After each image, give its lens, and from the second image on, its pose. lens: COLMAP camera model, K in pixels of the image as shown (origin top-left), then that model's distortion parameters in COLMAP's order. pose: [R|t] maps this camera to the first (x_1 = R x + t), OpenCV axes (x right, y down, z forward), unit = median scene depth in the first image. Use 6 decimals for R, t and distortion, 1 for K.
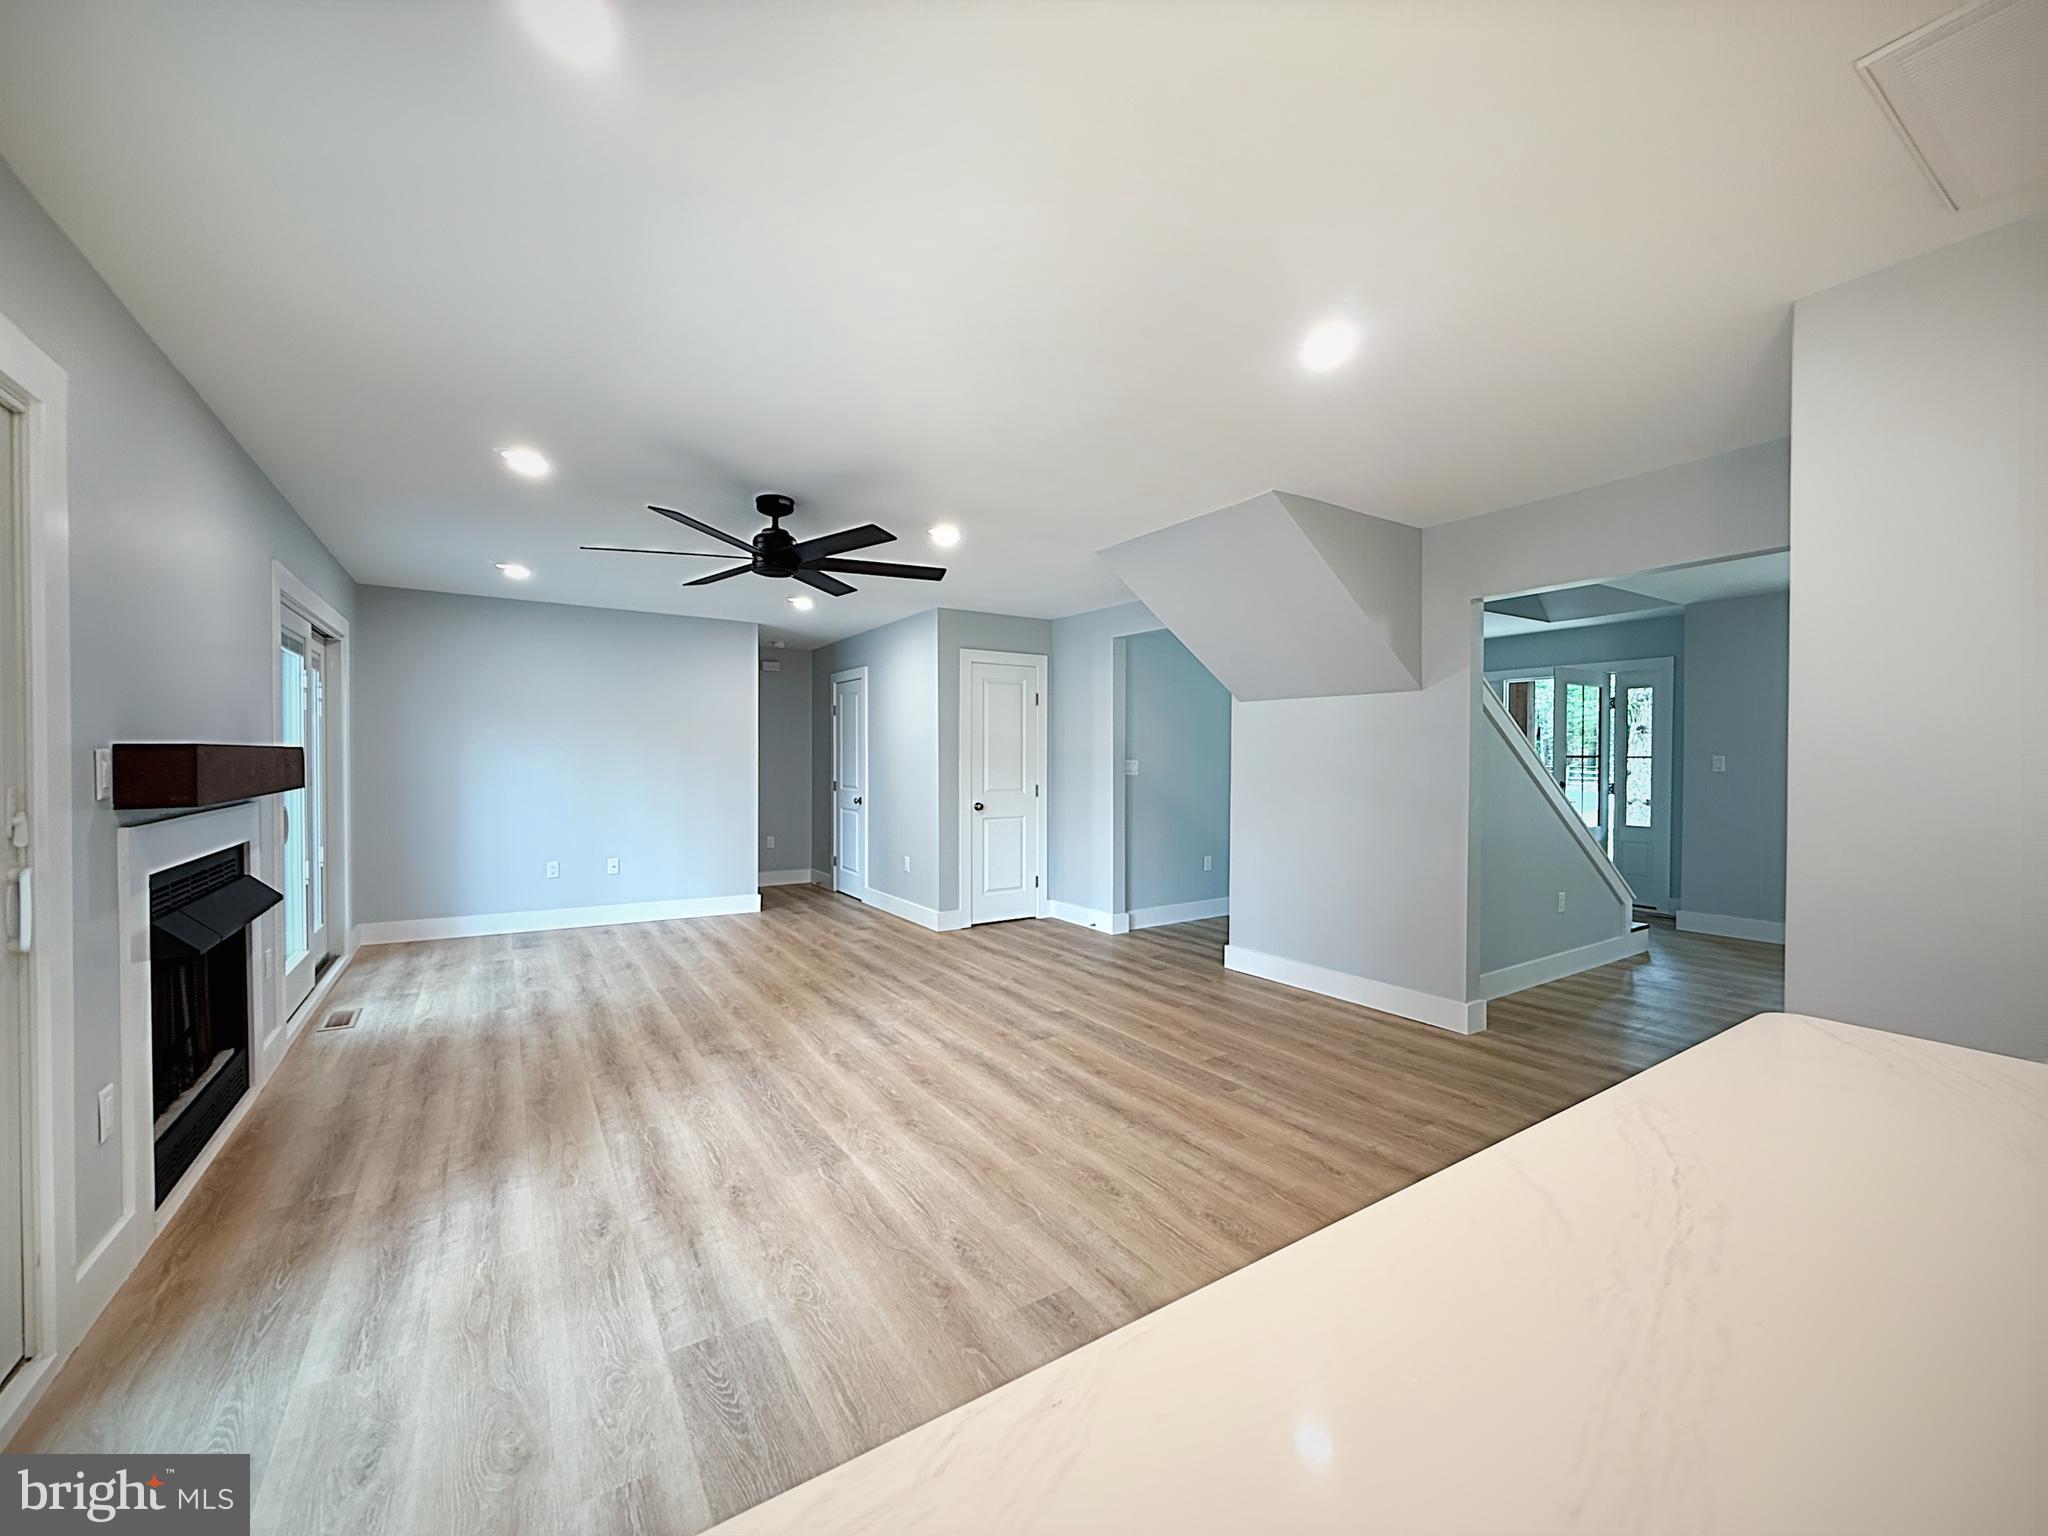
lens RADIAL K [[814.1, 0, 1024.0], [0, 814.1, 768.0], [0, 0, 1]] dist [-0.000620, -0.000048]
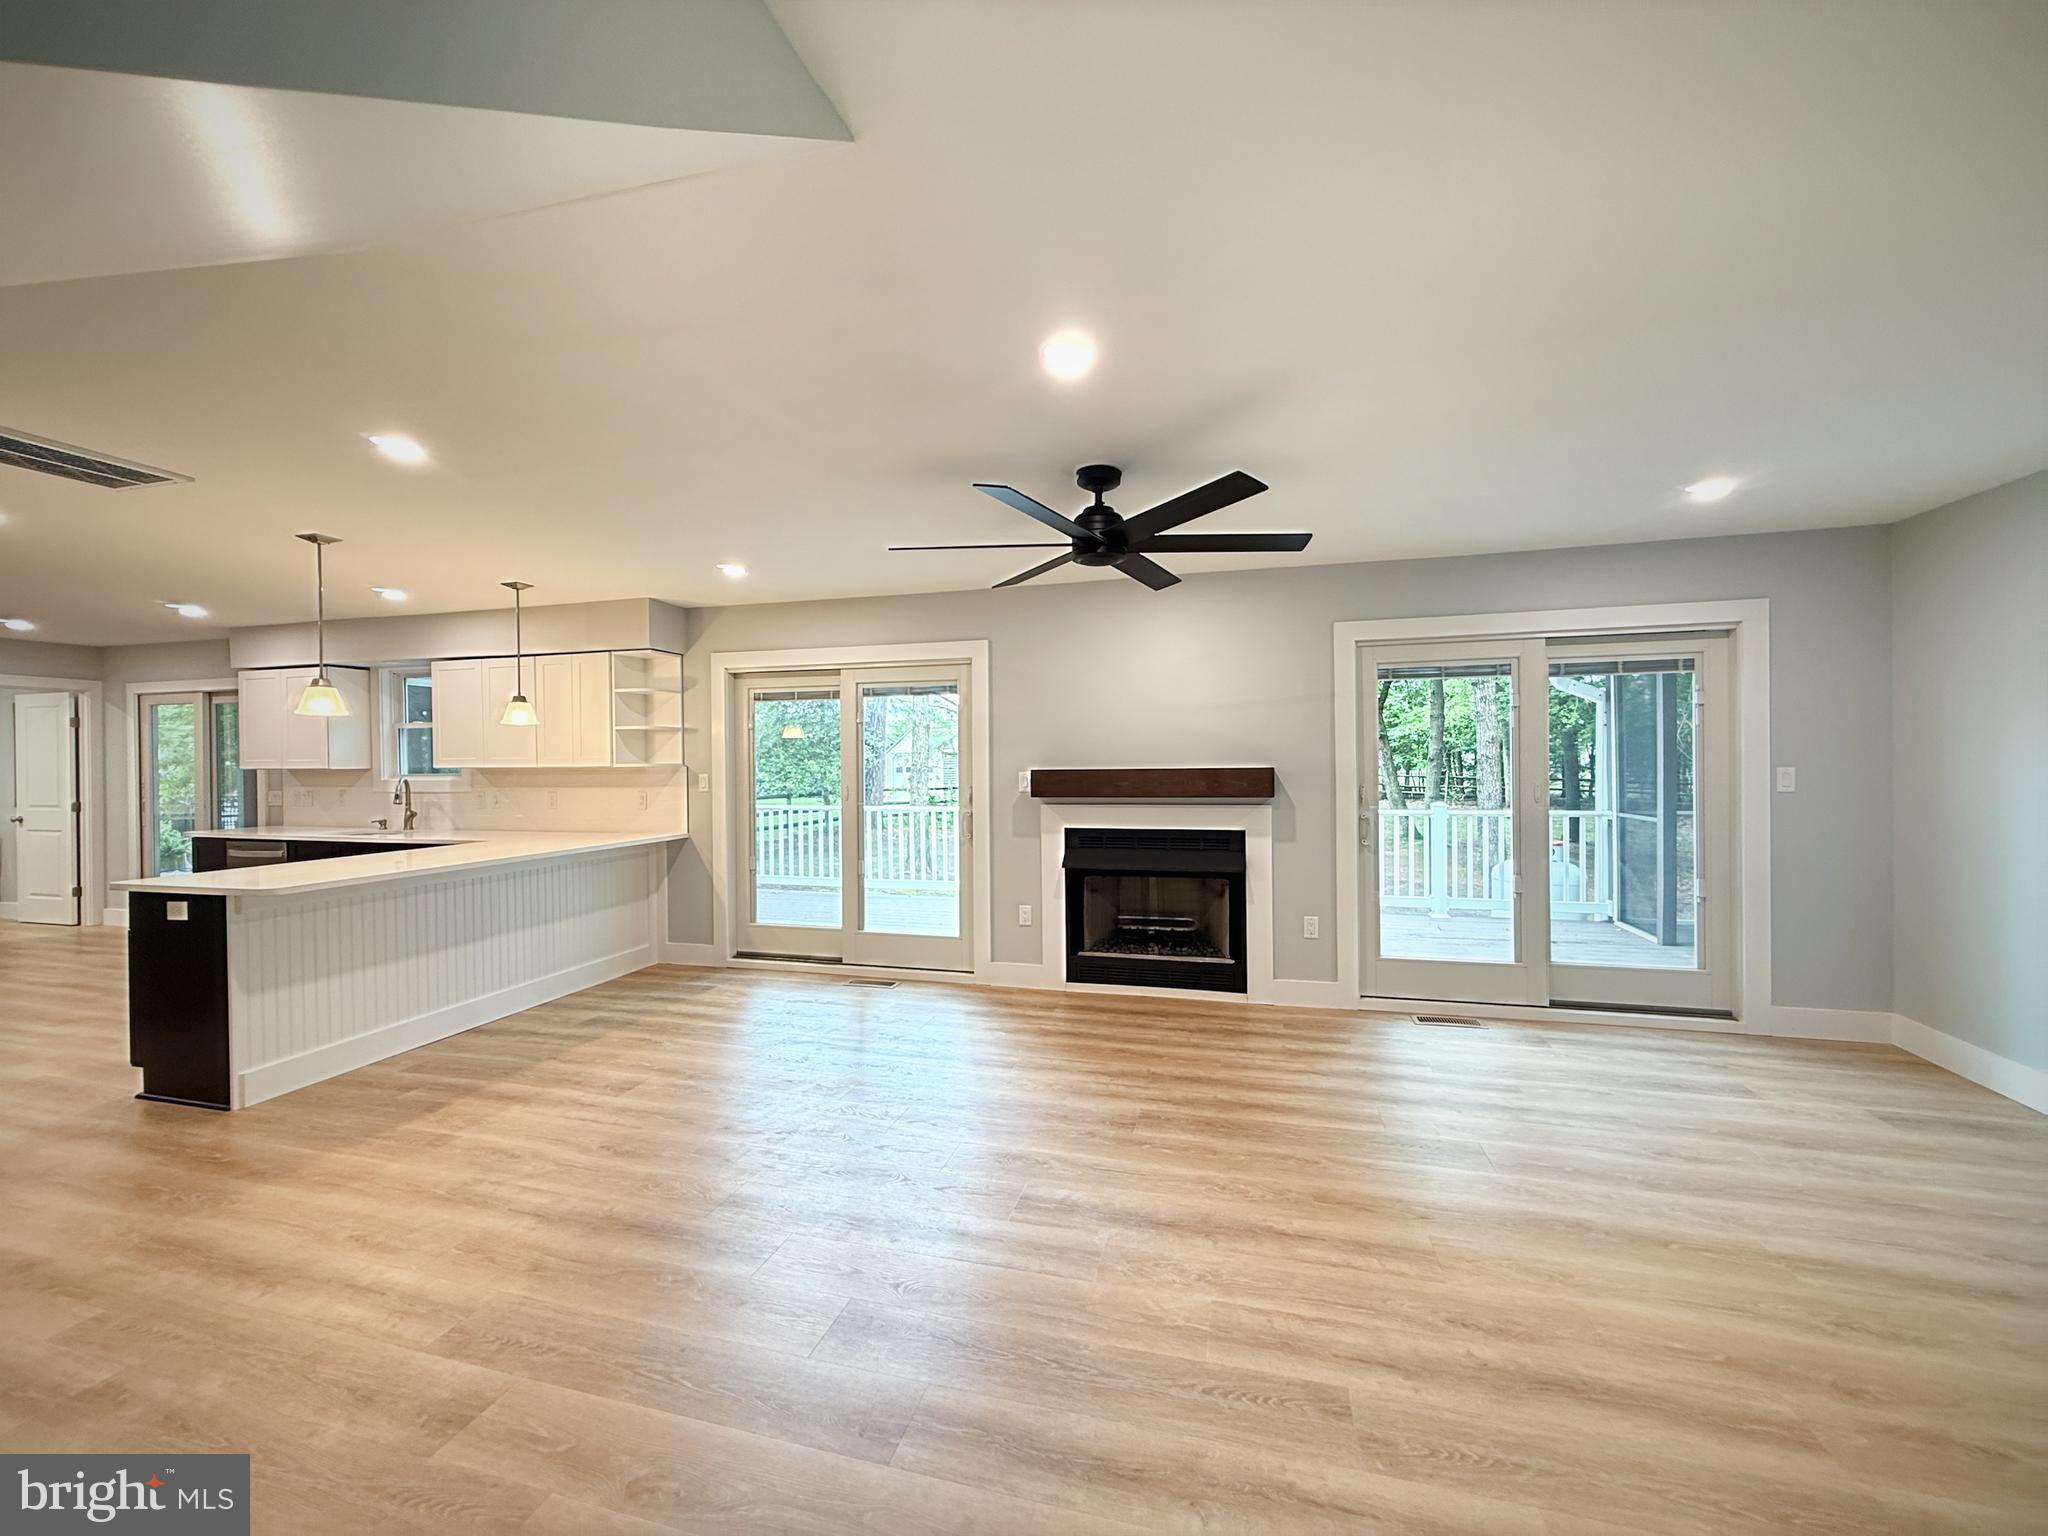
lens RADIAL K [[812.6, 0, 1025.6], [0, 812.6, 773.3], [0, 0, 1]] dist [0.001648, 0.000222]
pose [[-0.746300, 0.014781, -0.665446, 0.315058], [-0.000461, 0.999742, 0.022723, -0.044935], [0.665610, 0.017264, -0.746100, 1.642837]]
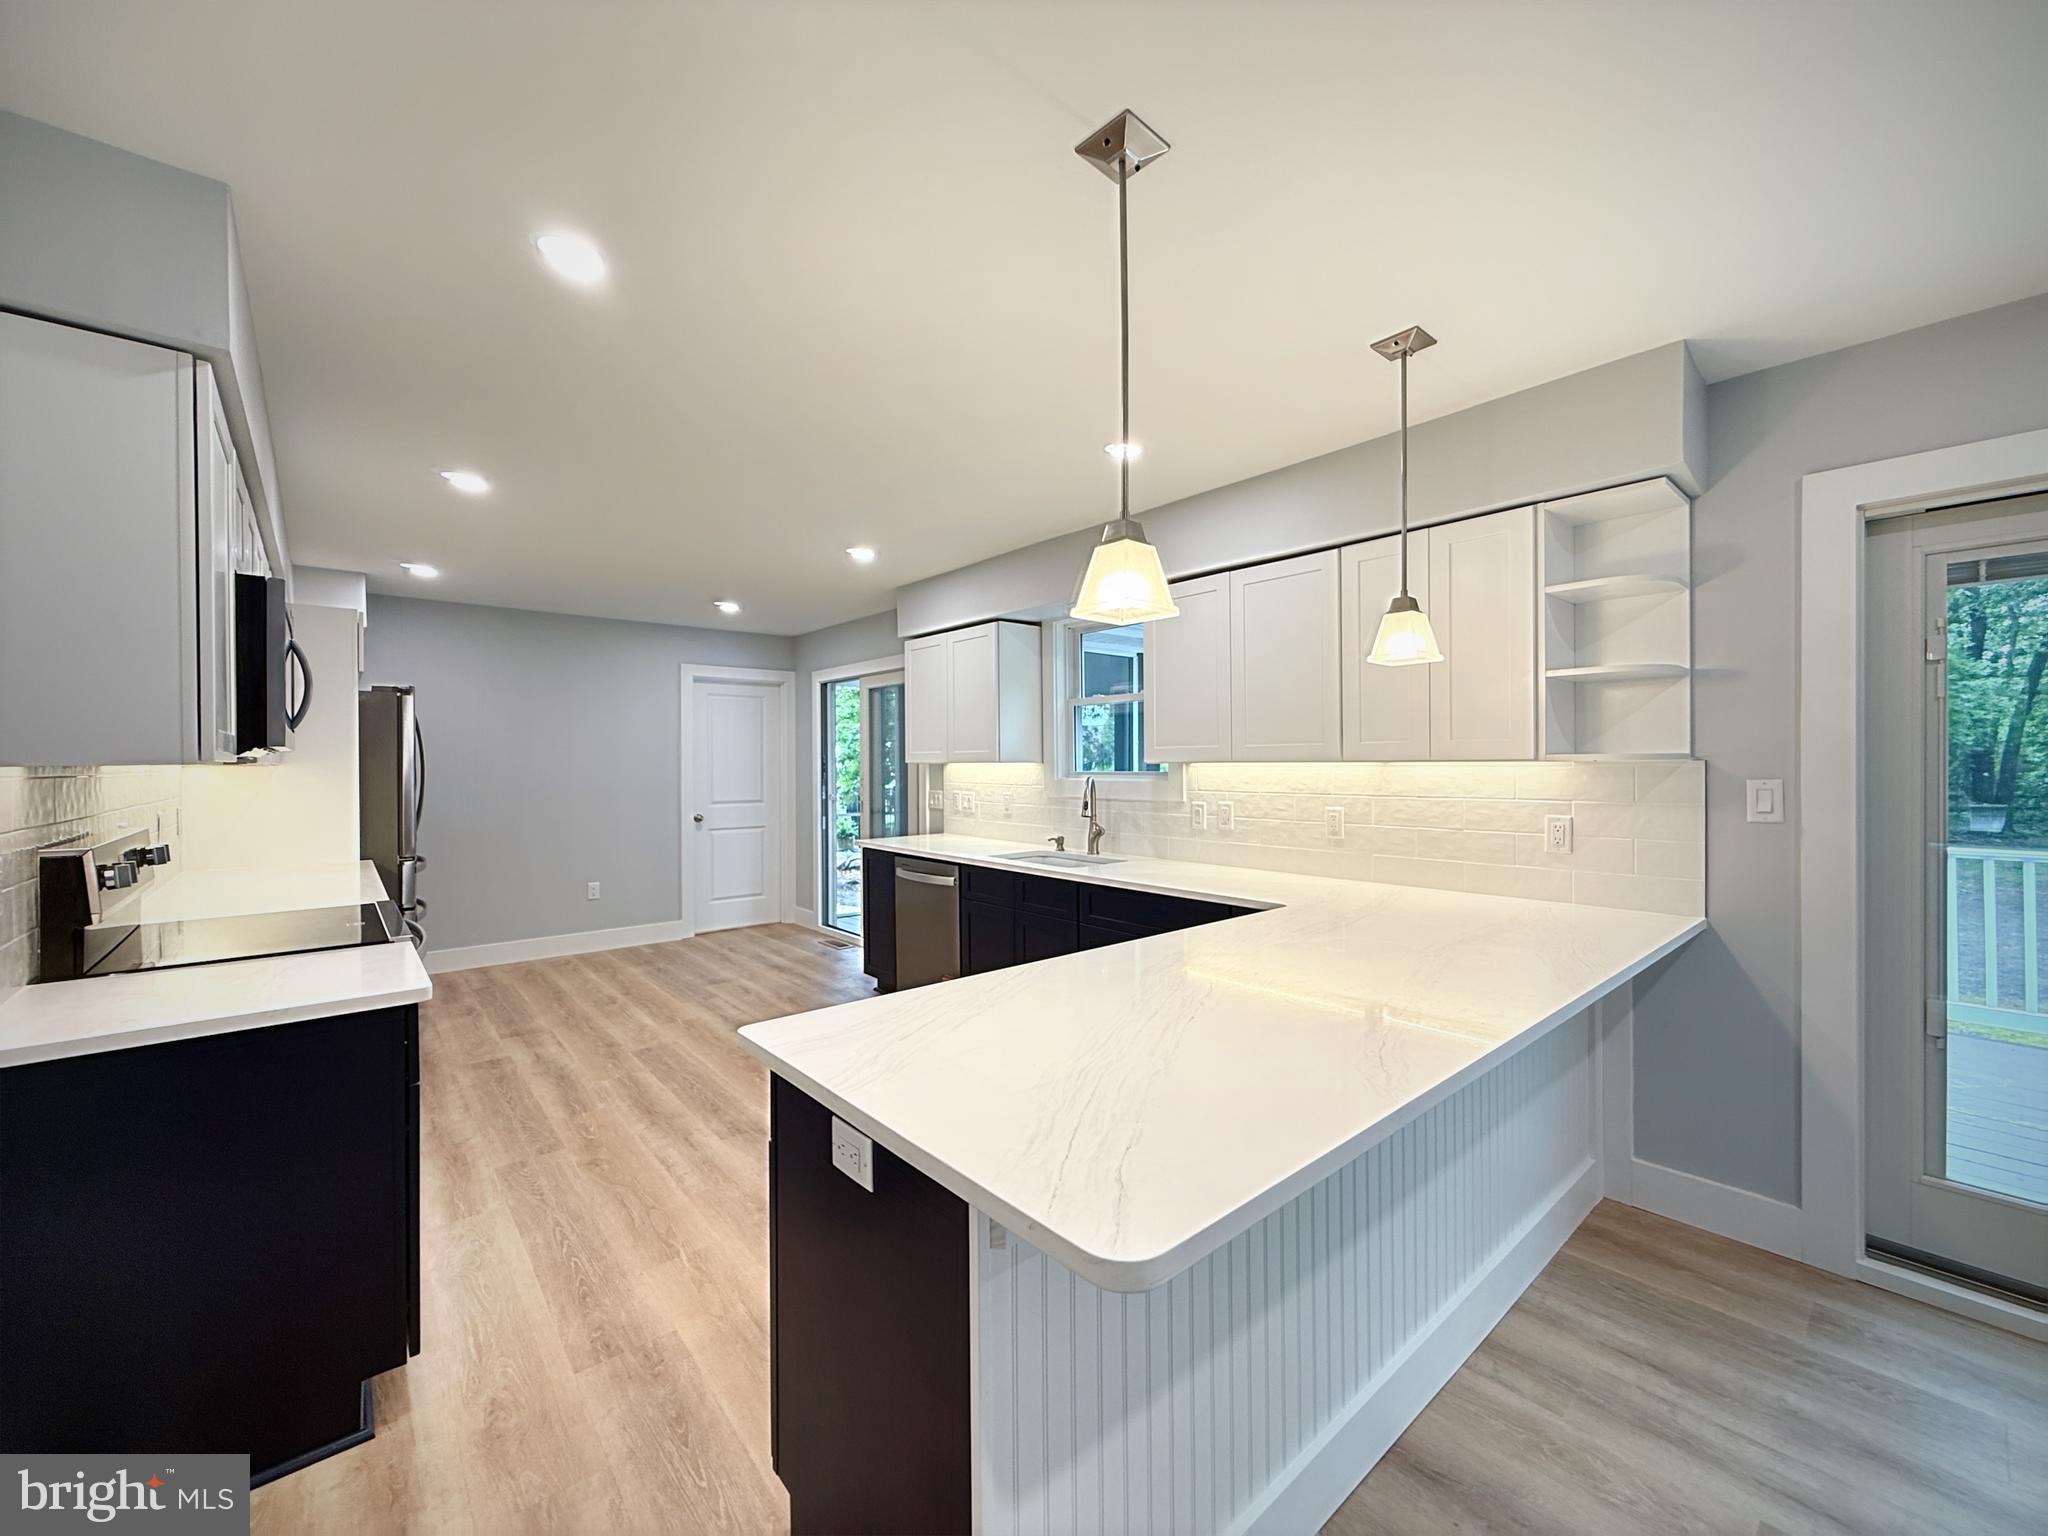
lens RADIAL K [[810.3, 0, 1031.3], [0, 810.3, 769.8], [0, 0, 1]] dist [-0.012679, -0.000002]
pose [[-0.989820, 0.007550, -0.142128, 0.399323], [0.004599, 0.999767, 0.021081, -0.030071], [0.142254, 0.020213, -0.989624, 0.583270]]
